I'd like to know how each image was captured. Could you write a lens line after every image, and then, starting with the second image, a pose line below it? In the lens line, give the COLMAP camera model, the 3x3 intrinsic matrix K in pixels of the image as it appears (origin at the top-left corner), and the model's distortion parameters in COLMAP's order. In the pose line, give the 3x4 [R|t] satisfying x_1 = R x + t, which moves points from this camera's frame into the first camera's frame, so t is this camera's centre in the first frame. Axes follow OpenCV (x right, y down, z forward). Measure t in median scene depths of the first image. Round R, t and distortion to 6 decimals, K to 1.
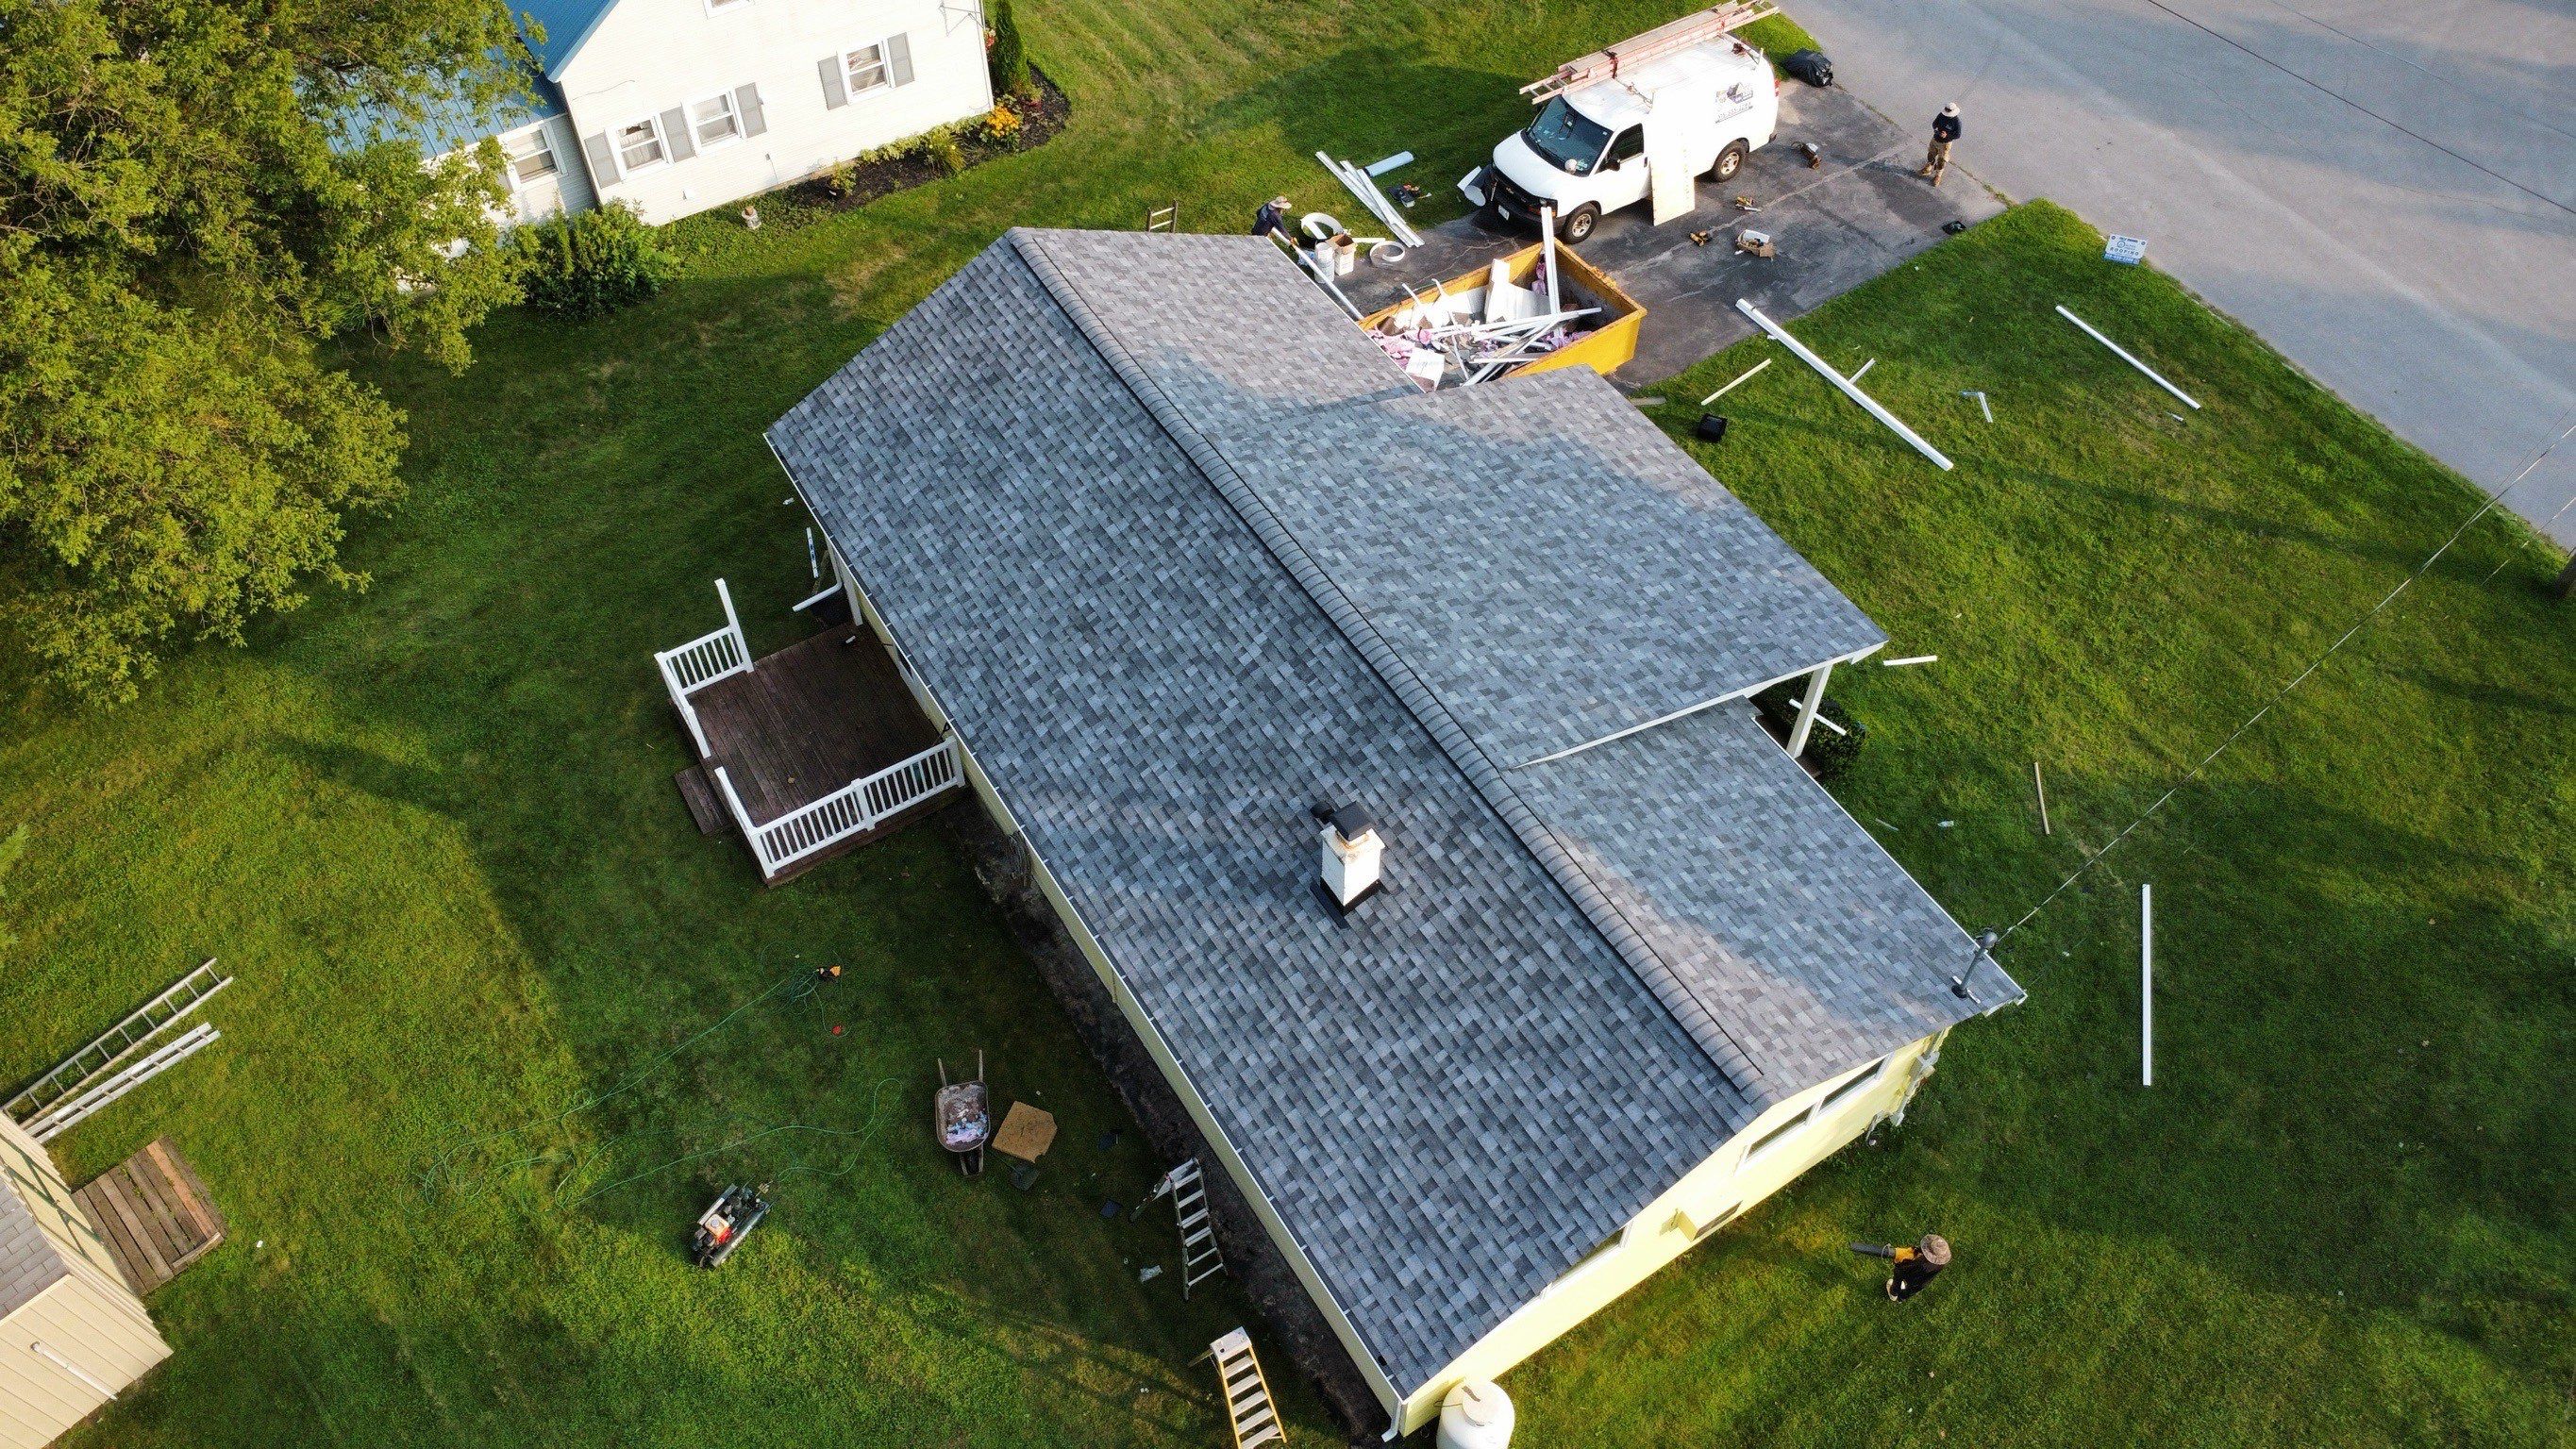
lens RADIAL K [[1839.4, 0, 1289.1], [0, 1839.4, 726.2], [0, 0, 1]] dist [-0.037381, -0.004722]
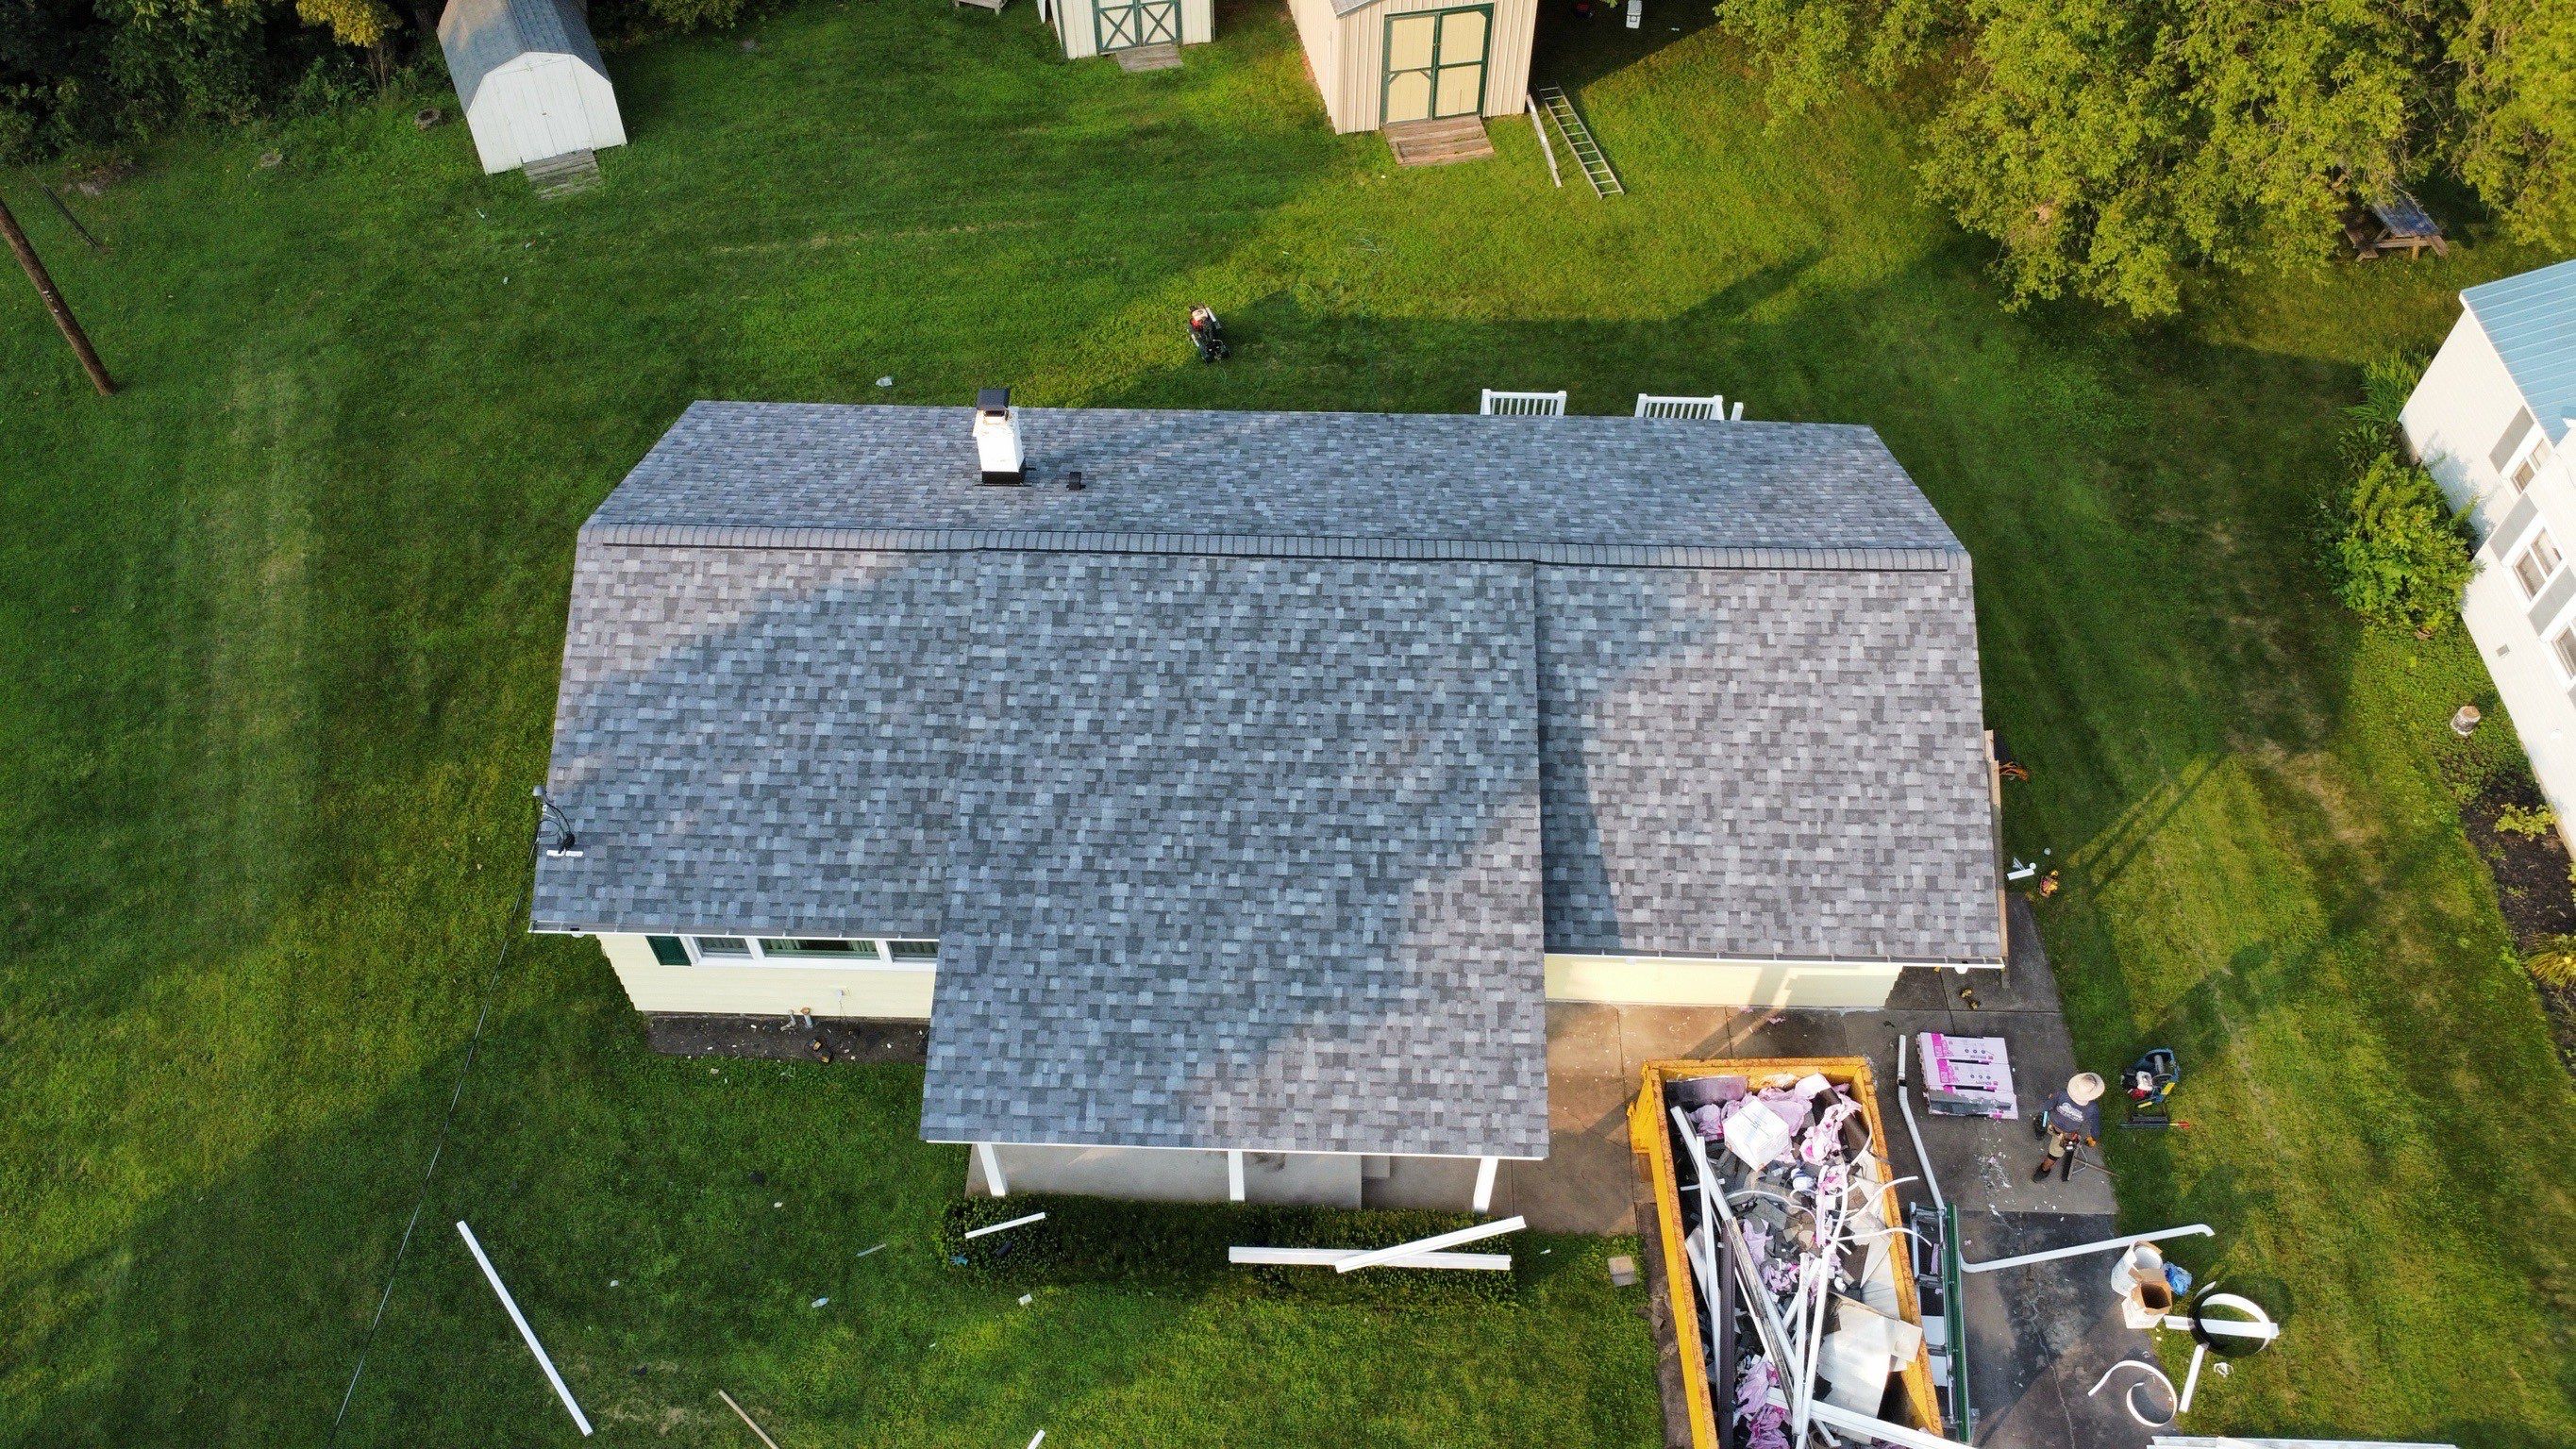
lens RADIAL K [[1839.4, 0, 1281.4], [0, 1839.4, 739.4], [0, 0, 1]] dist [-0.037381, -0.004722]
pose [[-0.555805, 0.657682, -0.508463, 0.390080], [-0.655977, 0.028744, 0.754233, -0.549544], [0.510661, 0.752747, 0.415448, 0.461407]]
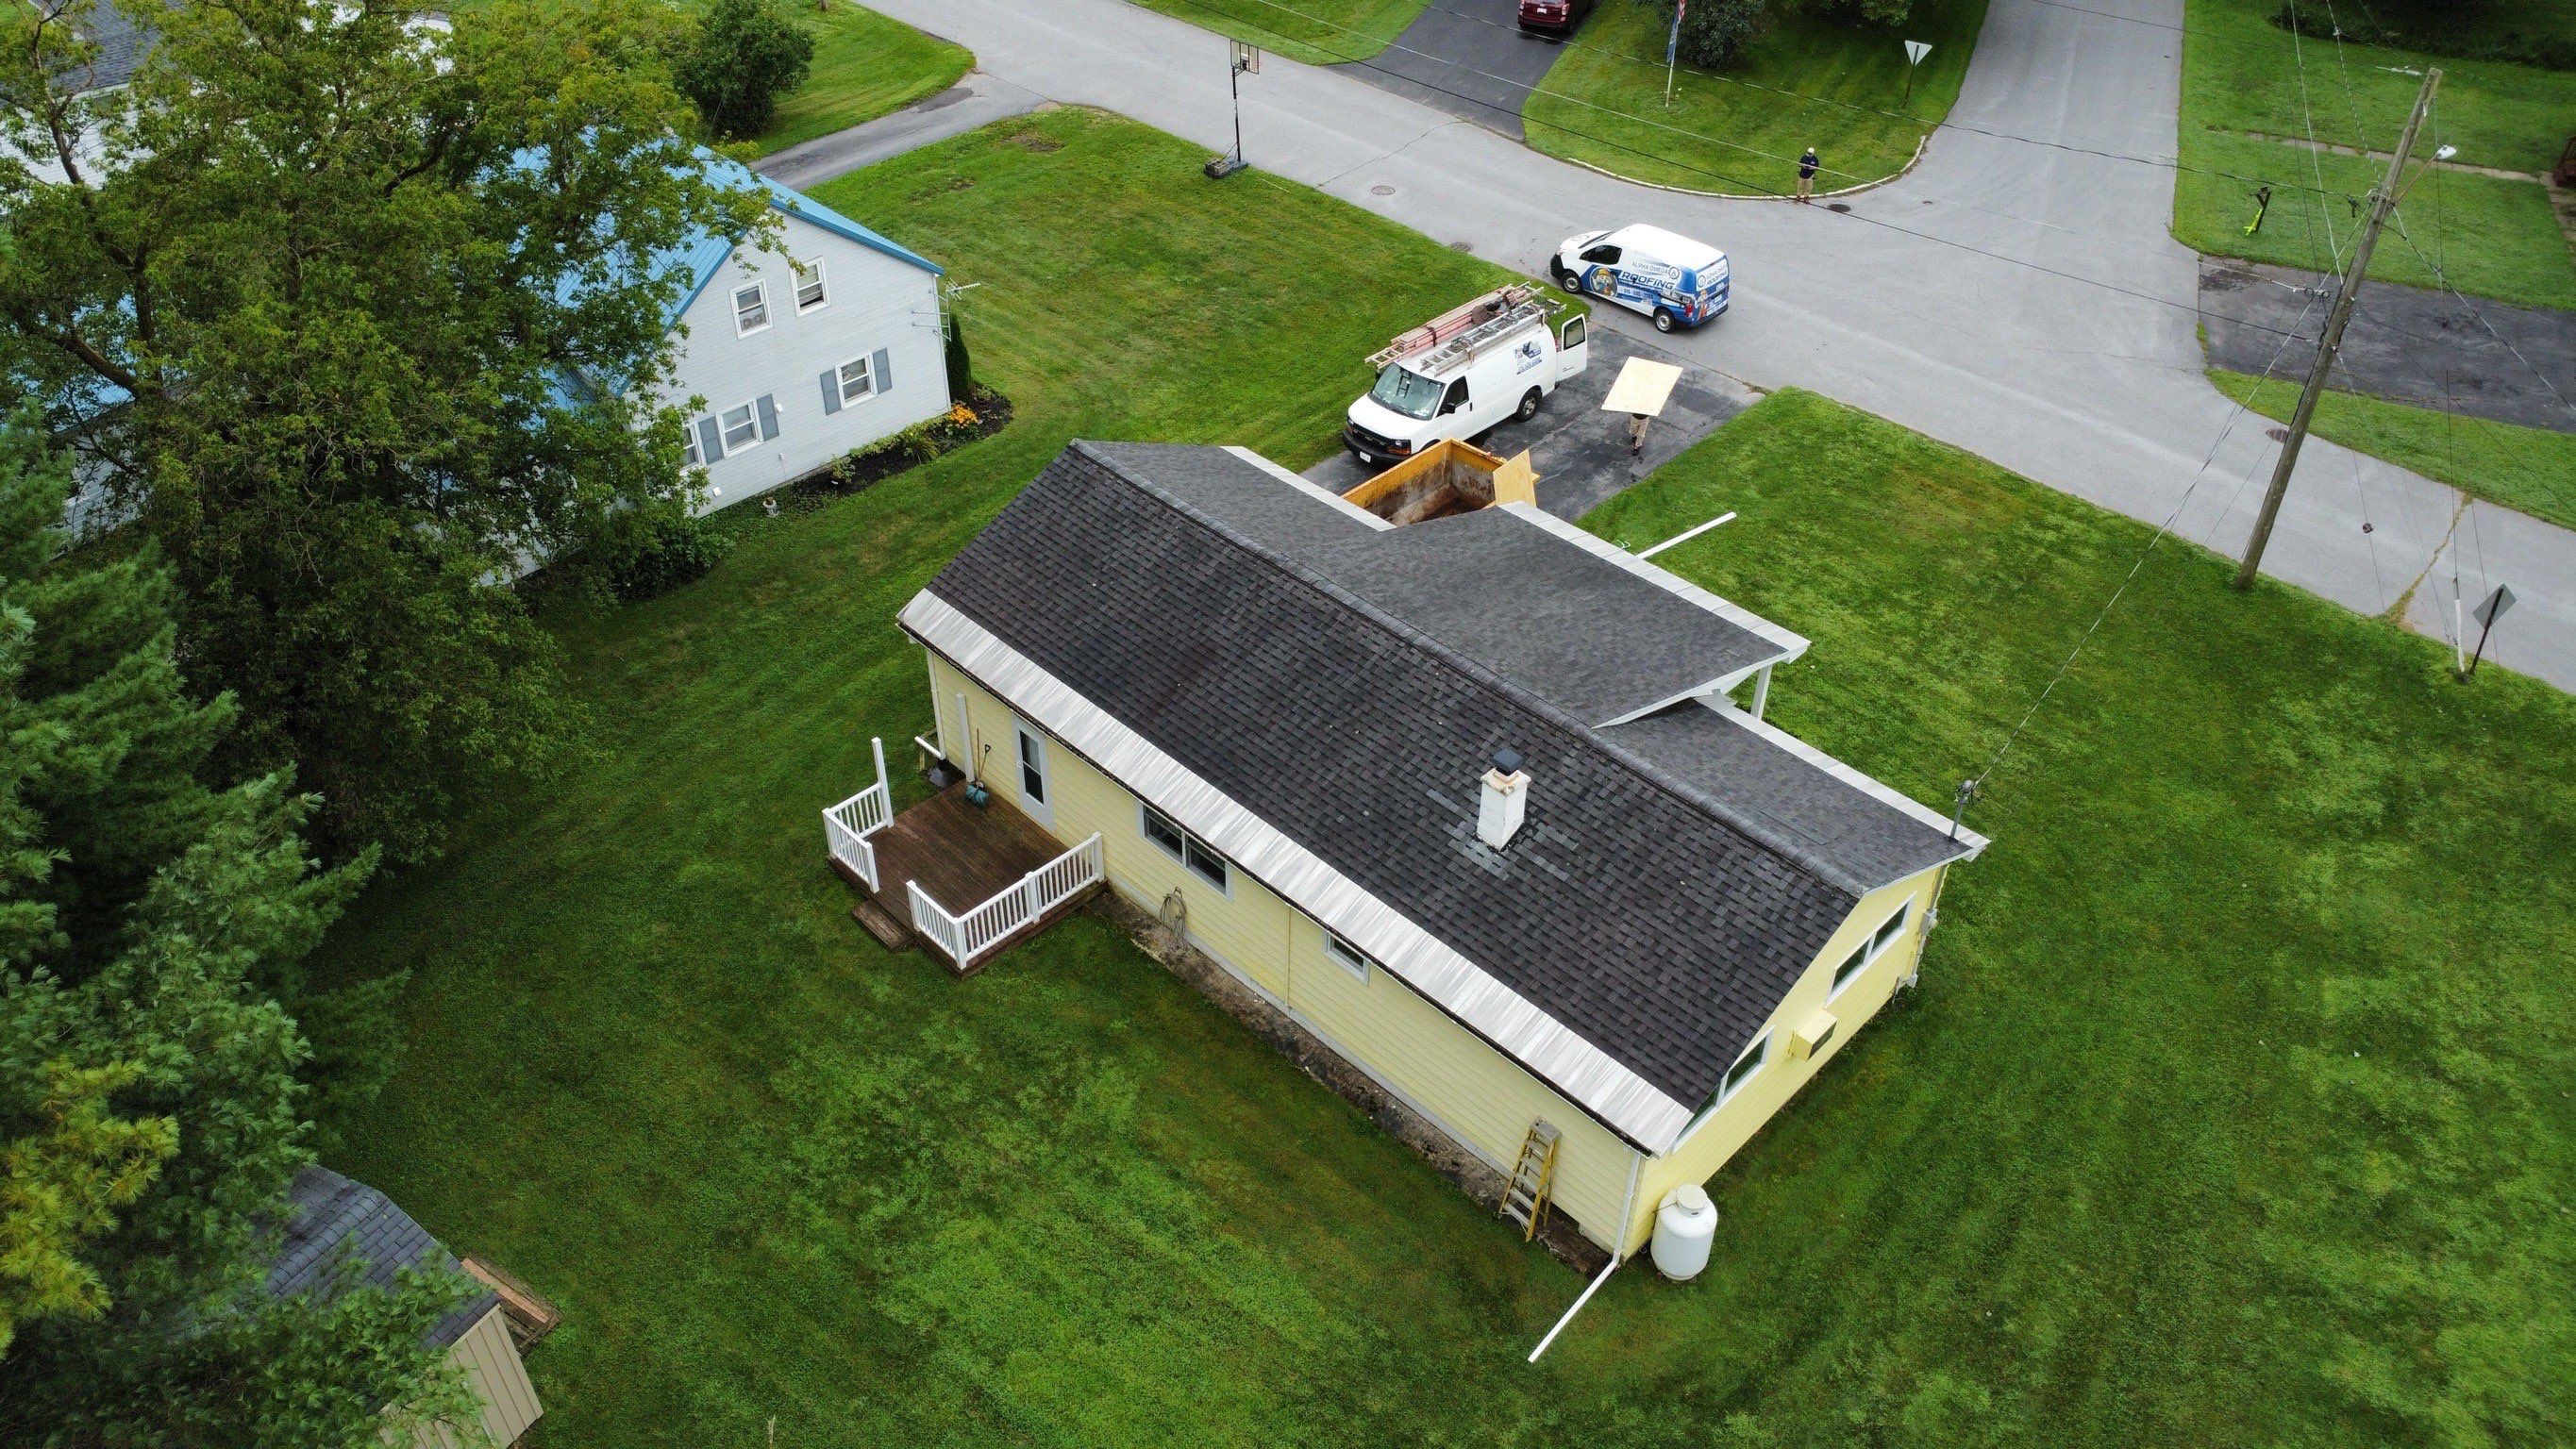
lens RADIAL K [[1839.4, 0, 1284.6], [0, 1839.4, 726.2], [0, 0, 1]] dist [-0.037381, -0.004722]
pose [[0.975511, -0.131507, 0.176305, -0.207562], [0.167885, 0.963054, -0.210573, 0.165507], [-0.142099, 0.235015, 0.961549, -0.146767]]
